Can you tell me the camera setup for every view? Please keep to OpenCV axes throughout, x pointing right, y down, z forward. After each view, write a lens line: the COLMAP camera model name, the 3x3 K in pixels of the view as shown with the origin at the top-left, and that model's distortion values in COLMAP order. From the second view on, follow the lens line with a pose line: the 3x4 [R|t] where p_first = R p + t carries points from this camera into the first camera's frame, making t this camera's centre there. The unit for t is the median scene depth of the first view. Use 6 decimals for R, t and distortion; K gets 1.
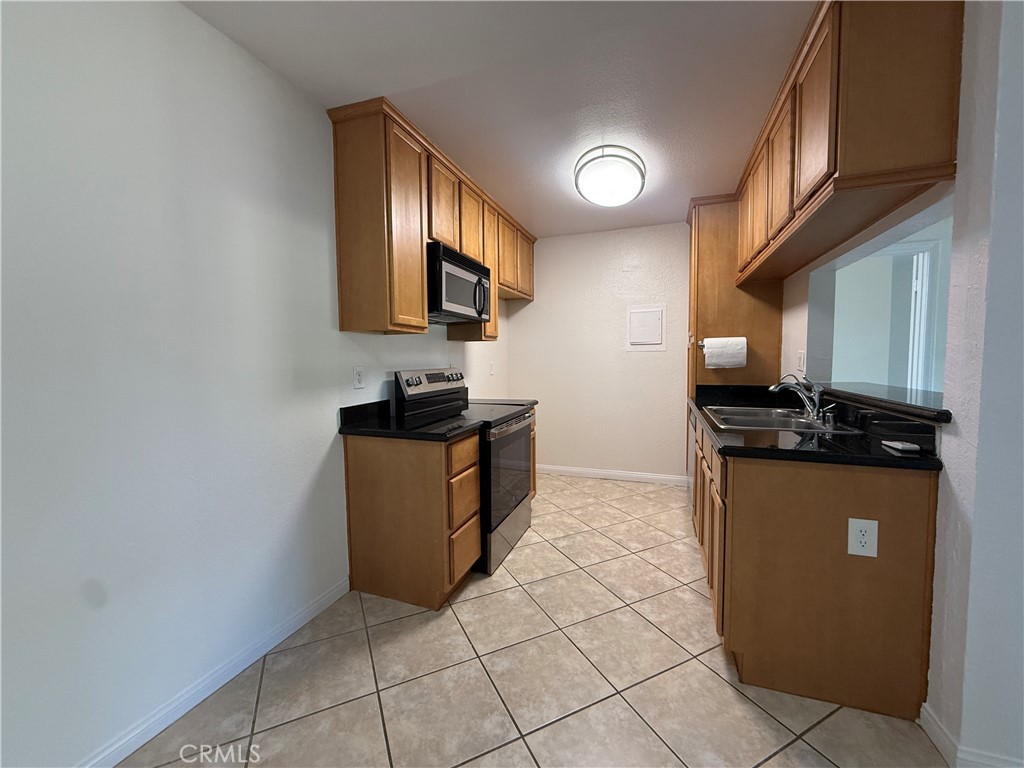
lens RADIAL K [[406.3, 0, 511.4], [0, 406.3, 382.8], [0, 0, 1]] dist [-0.000488, -0.000039]
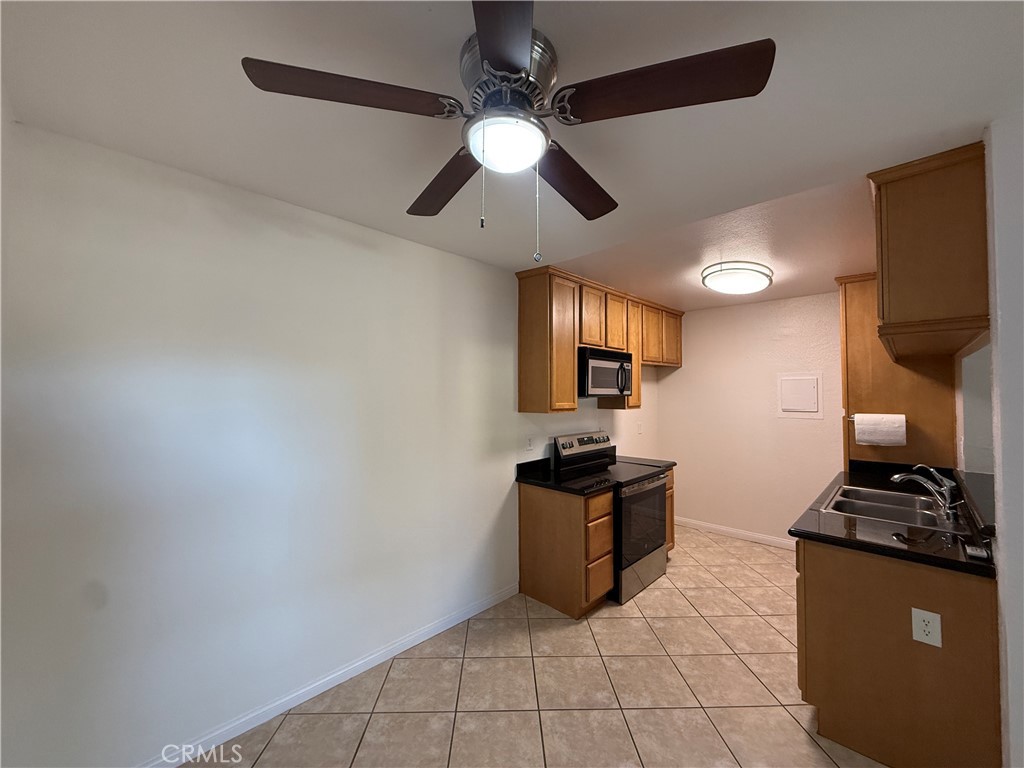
lens RADIAL K [[406.3, 0, 511.1], [0, 406.3, 383.7], [0, 0, 1]] dist [-0.000488, -0.000039]
pose [[0.912109, 0.001015, -0.409947, 0.165974], [-0.033835, 0.996771, -0.072815, -0.119430], [0.408549, 0.080286, 0.909198, -0.379026]]
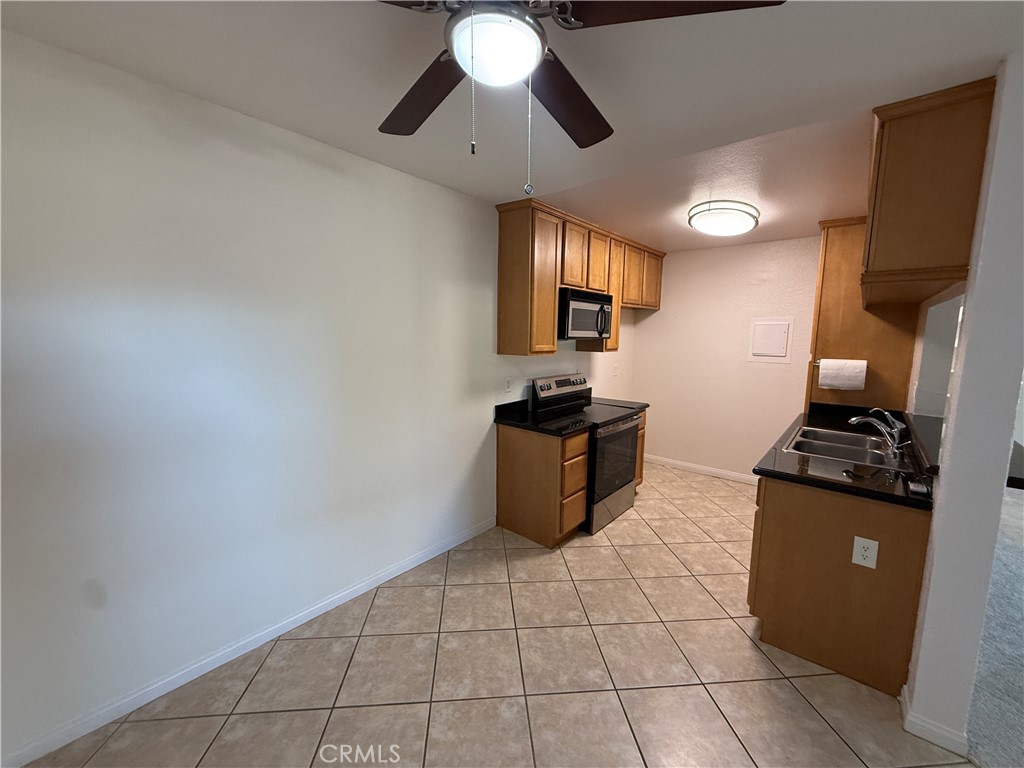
lens RADIAL K [[406.3, 0, 511.1], [0, 406.3, 383.7], [0, 0, 1]] dist [-0.000488, -0.000039]
pose [[0.935842, 0.066805, -0.346030, 0.142524], [-0.044309, 0.996382, 0.072530, -0.126678], [0.349623, -0.052544, 0.935416, -0.368421]]
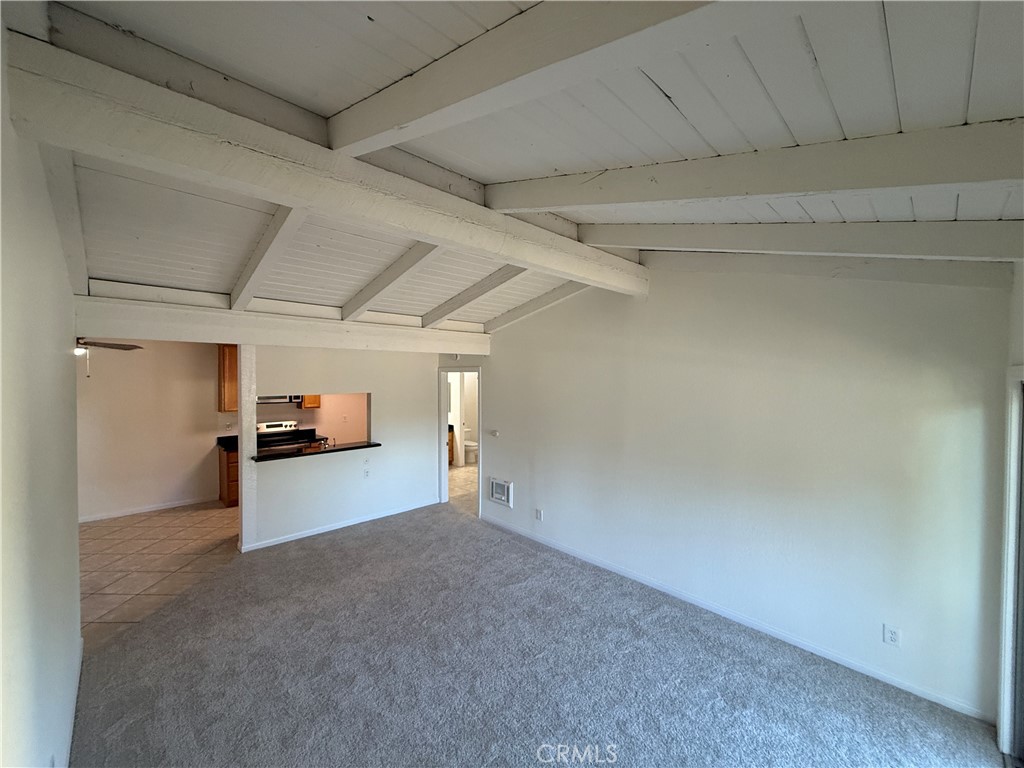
lens RADIAL K [[406.3, 0, 516.0], [0, 406.3, 381.3], [0, 0, 1]] dist [-0.000488, -0.000039]
pose [[0.903164, 0.020591, -0.428801, 2.833155], [-0.041413, 0.998369, -0.039286, -0.322805], [0.427293, 0.053240, 0.902544, -0.797670]]
